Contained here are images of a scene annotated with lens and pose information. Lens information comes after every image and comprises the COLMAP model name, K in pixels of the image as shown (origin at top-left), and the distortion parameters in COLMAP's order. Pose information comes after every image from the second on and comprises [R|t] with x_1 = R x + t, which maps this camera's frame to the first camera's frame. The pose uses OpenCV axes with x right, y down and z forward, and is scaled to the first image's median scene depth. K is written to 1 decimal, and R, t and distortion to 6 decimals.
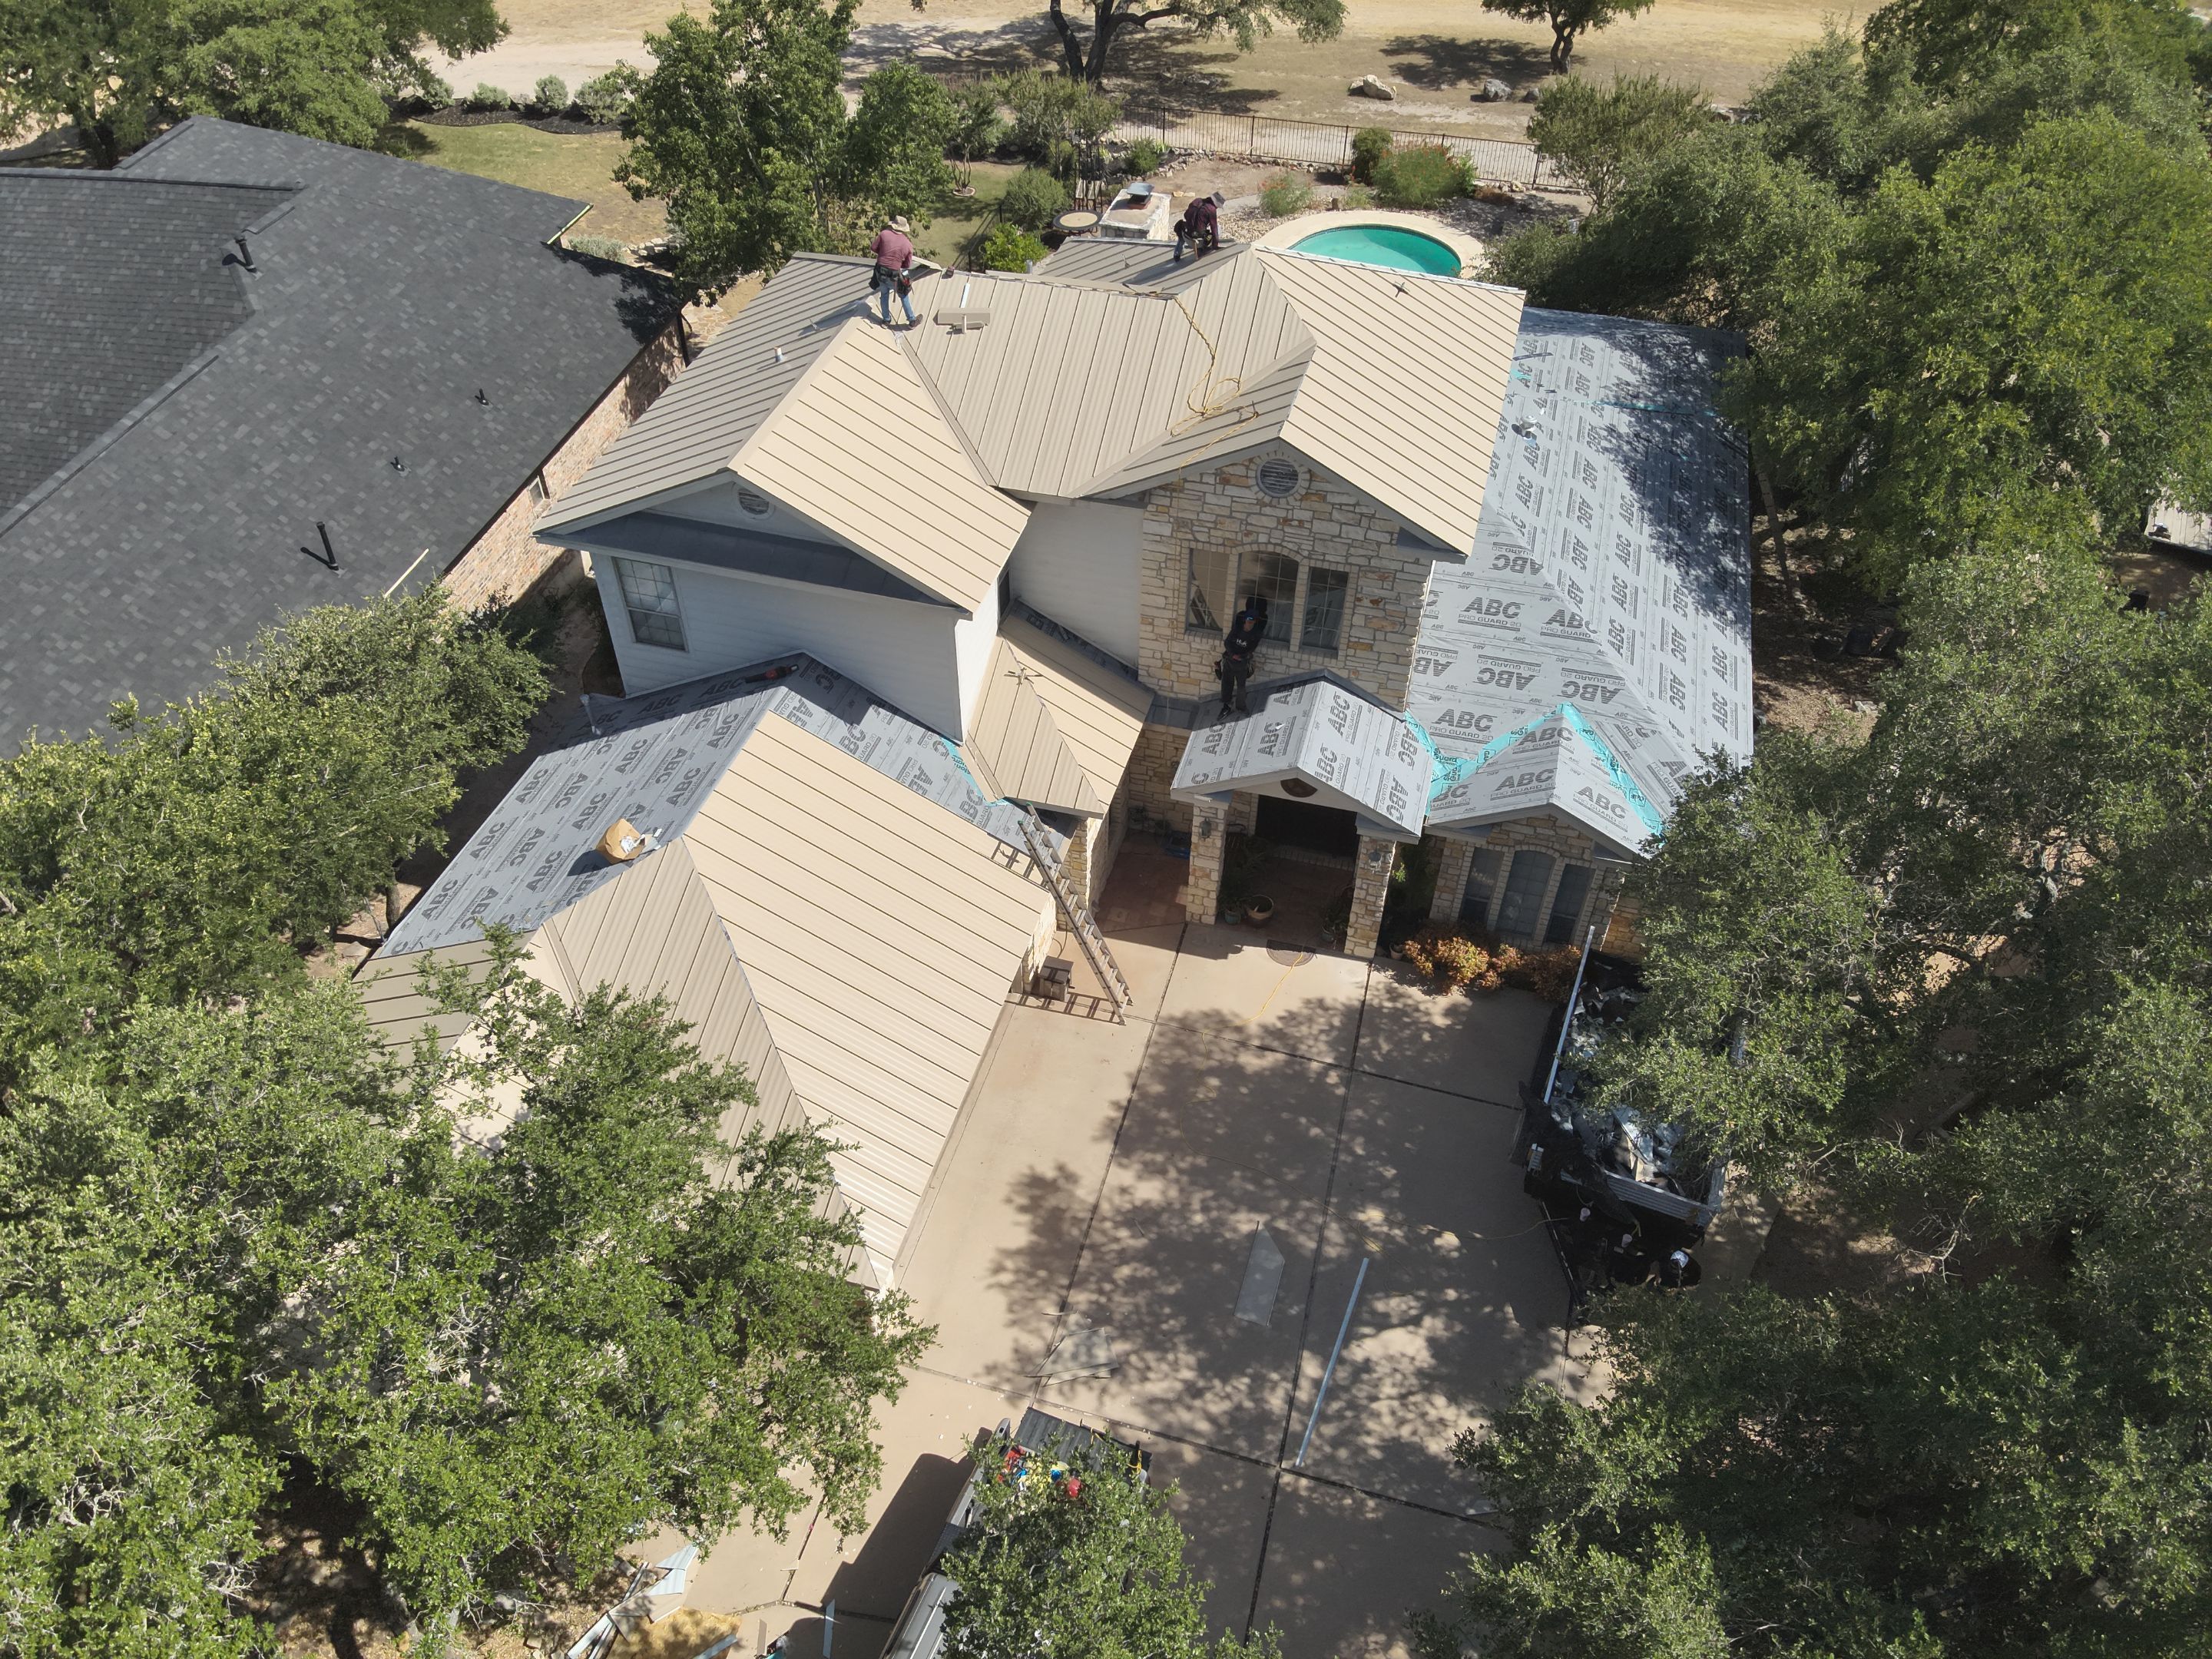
lens RADIAL K [[1602.5, 0, 1090.5], [0, 1602.5, 838.5], [0, 0, 1]] dist [0.082391, -0.167659]
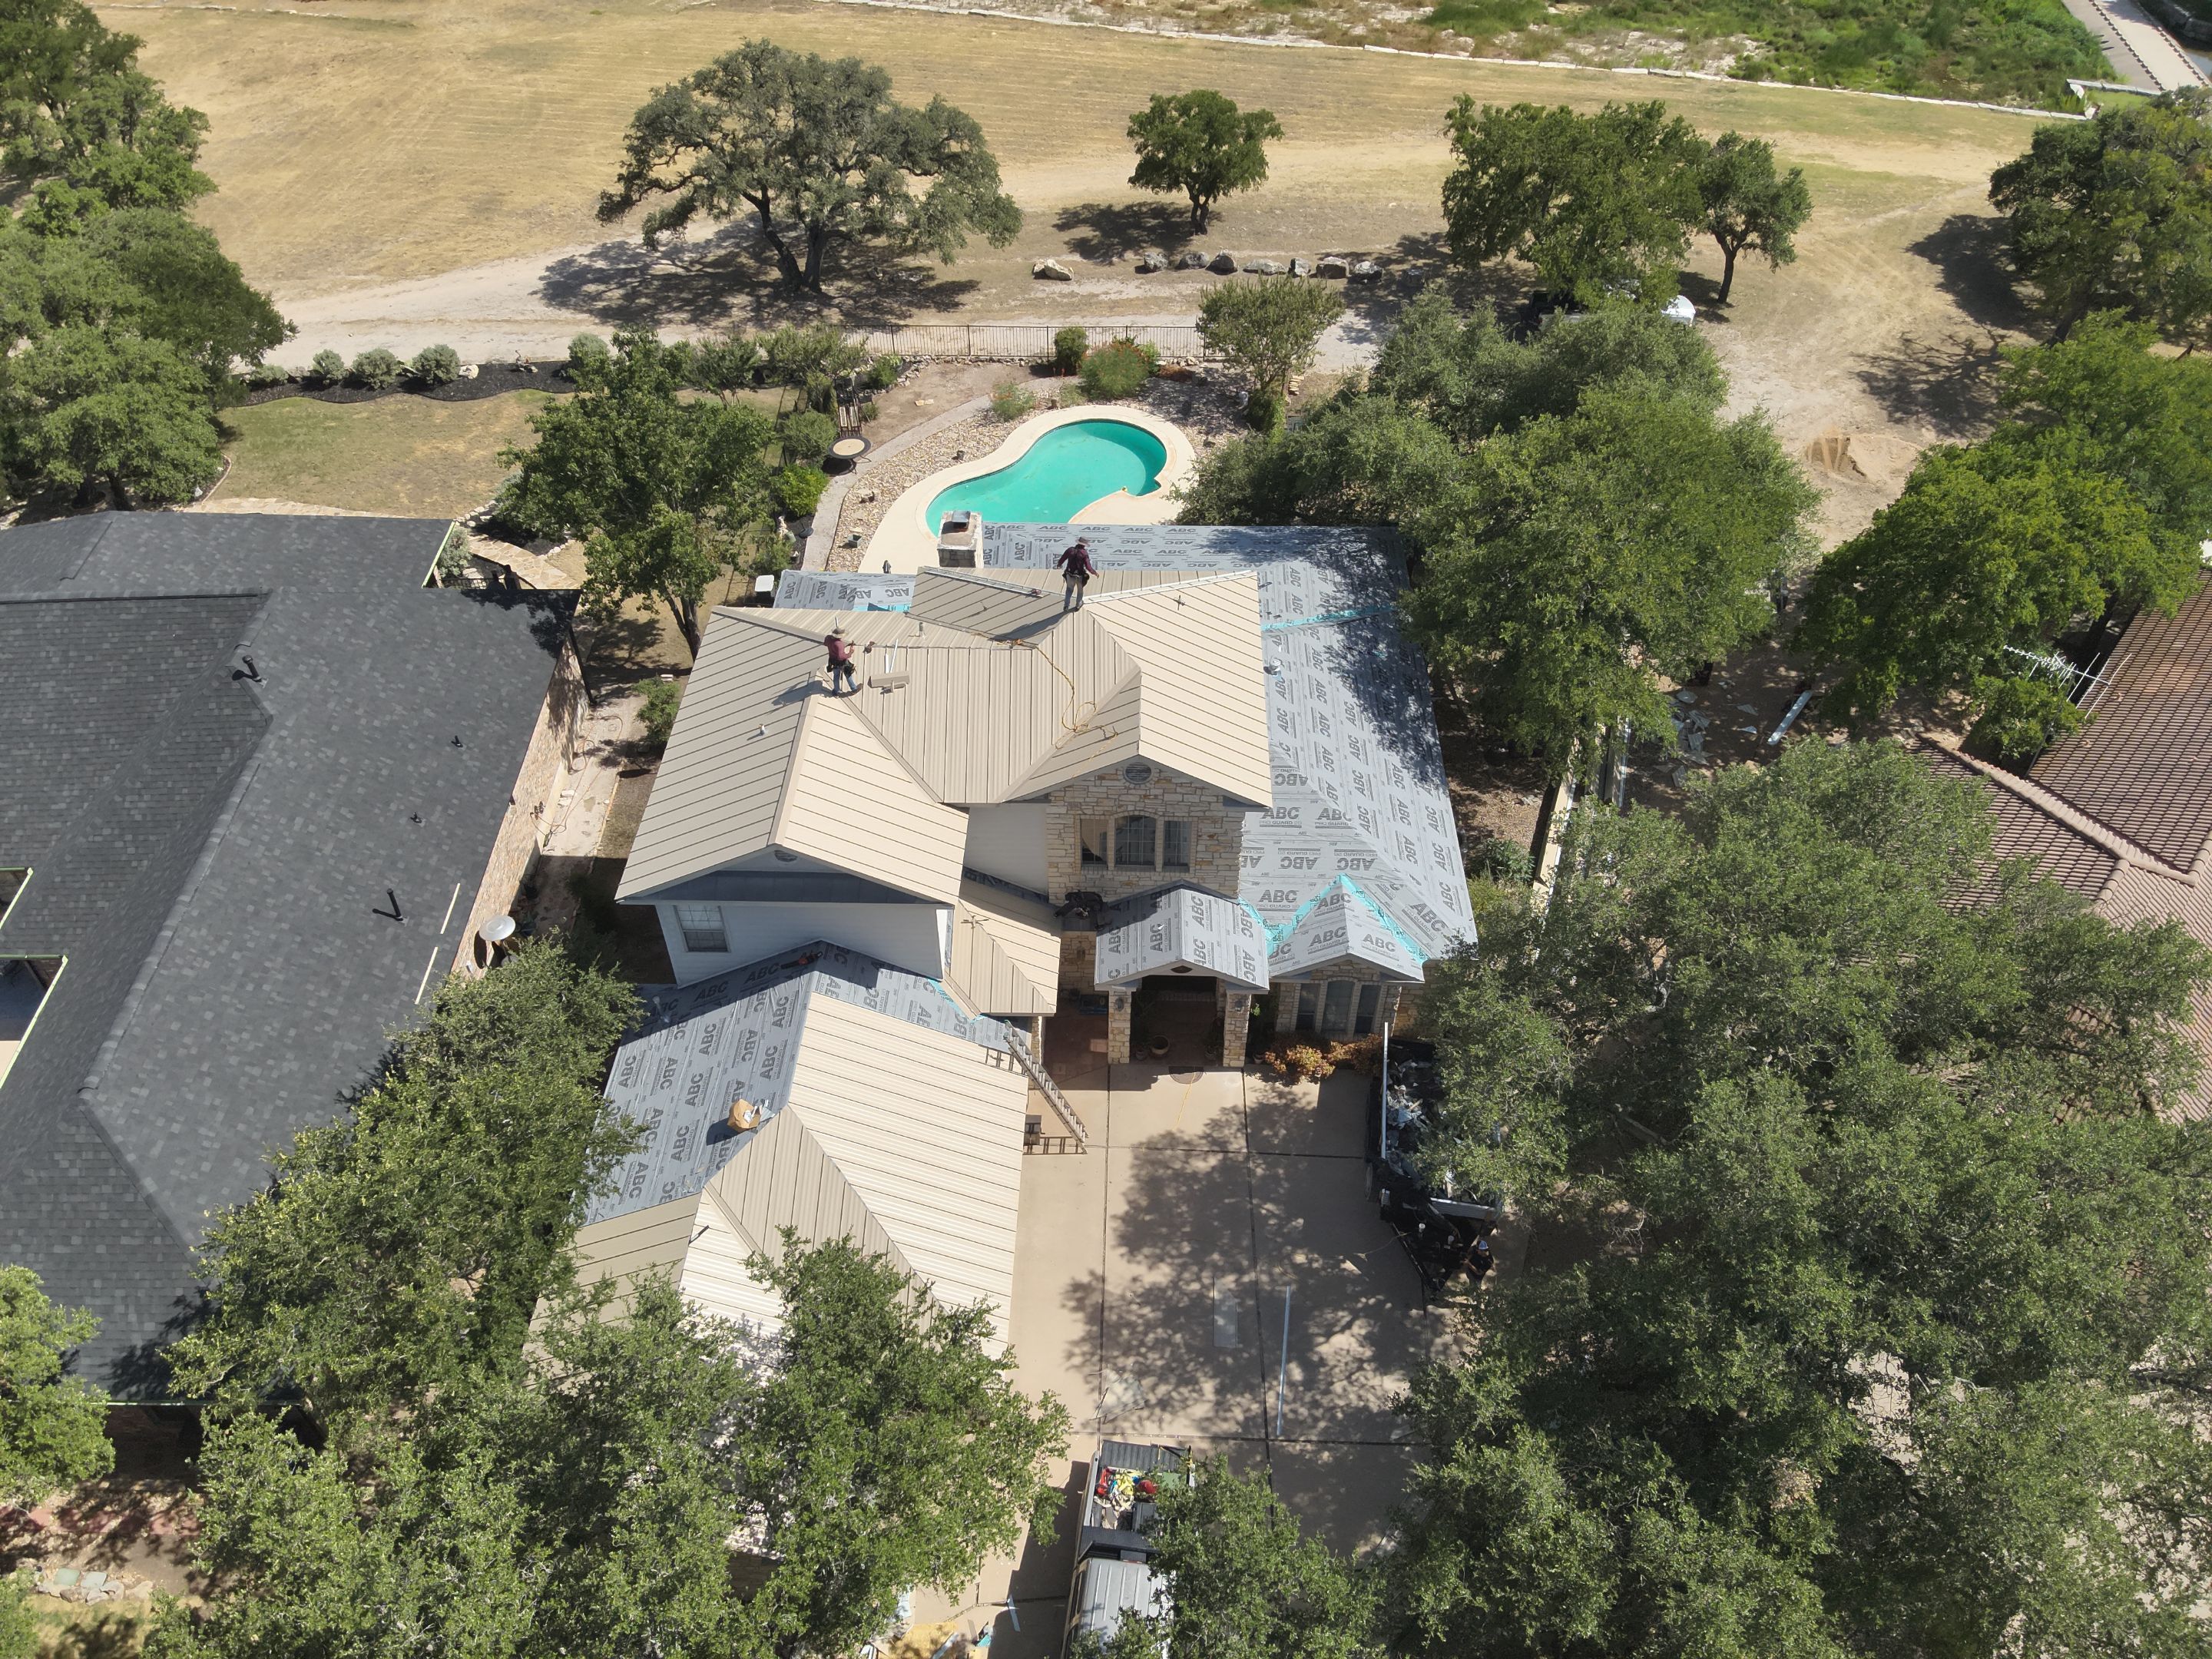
lens RADIAL K [[1599.3, 0, 1092.9], [0, 1599.3, 833.4], [0, 0, 1]] dist [0.100389, -0.194286]
pose [[0.970208, -0.172550, 0.170070, -0.160499], [0.171360, 0.984968, 0.021763, -0.185967], [-0.171269, 0.008029, 0.985192, -0.379065]]
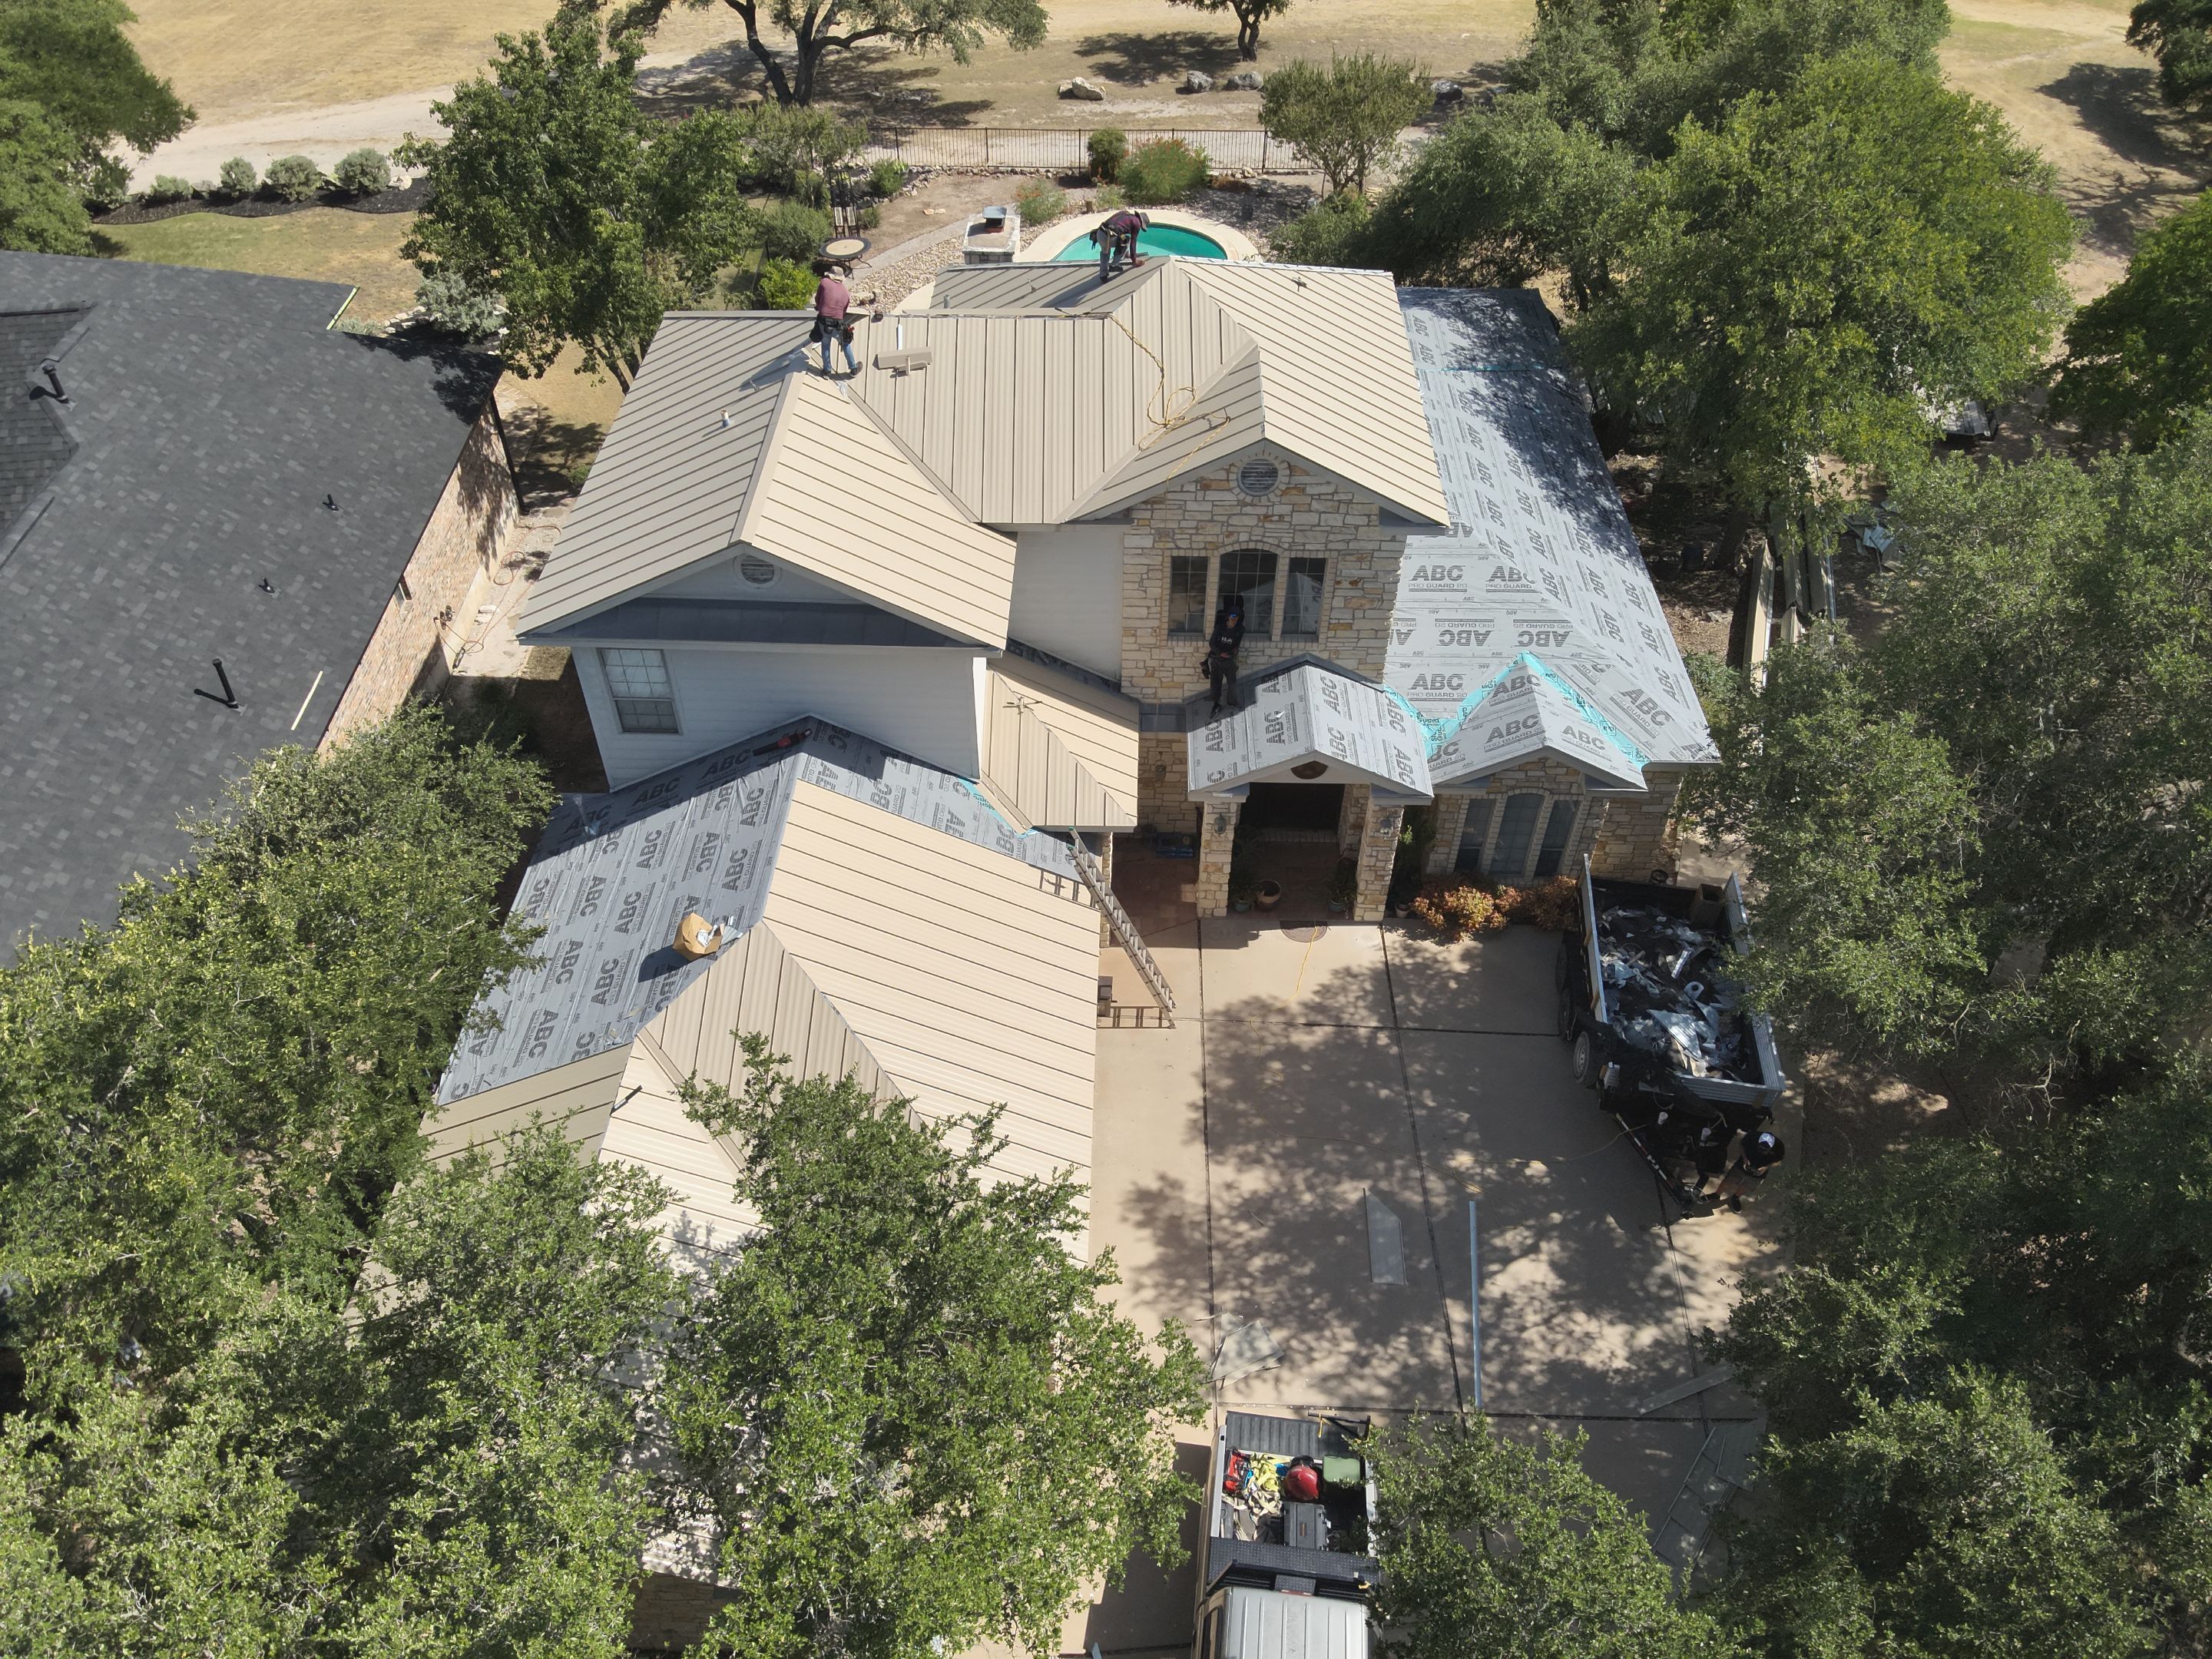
lens RADIAL K [[1602.5, 0, 1090.5], [0, 1602.5, 838.5], [0, 0, 1]] dist [0.082391, -0.167659]
pose [[0.969863, -0.168624, 0.175872, -0.185880], [0.169018, 0.985529, 0.012849, -0.023980], [-0.175494, 0.017264, 0.984329, 0.005254]]
